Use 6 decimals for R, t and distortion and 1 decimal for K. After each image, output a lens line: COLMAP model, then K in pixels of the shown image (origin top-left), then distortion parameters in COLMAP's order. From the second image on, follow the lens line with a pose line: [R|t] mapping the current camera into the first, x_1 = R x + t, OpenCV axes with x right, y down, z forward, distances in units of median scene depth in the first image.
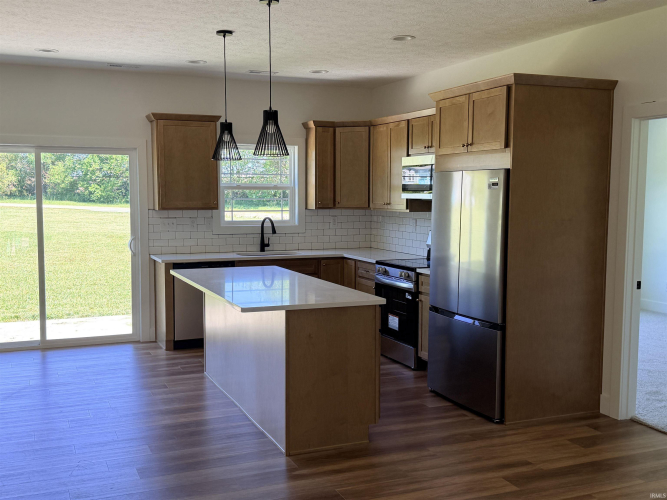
lens RADIAL K [[737.2, 0, 333.5], [0, 737.2, 250.0], [0, 0, 1]] dist [0.126050, -0.002460]
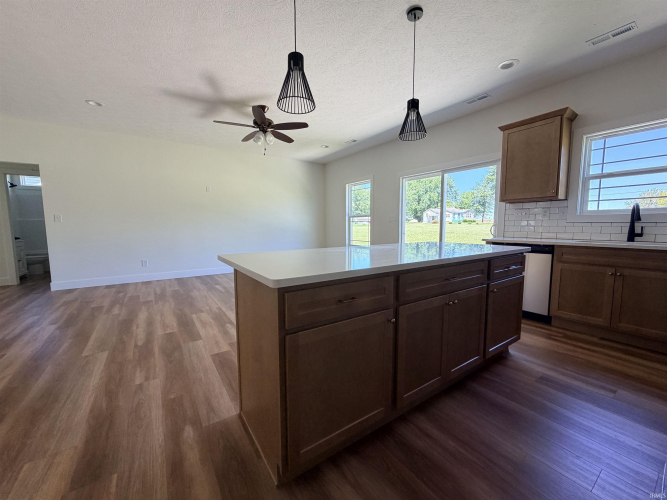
lens RADIAL K [[265.1, 0, 331.4], [0, 265.1, 249.4], [0, 0, 1]] dist [-0.001563, 0.000001]
pose [[0.193995, 0.088386, -0.977013, 0.164027], [-0.074254, 0.994399, 0.075215, 0.015509], [0.978188, 0.057956, 0.199471, 0.600725]]
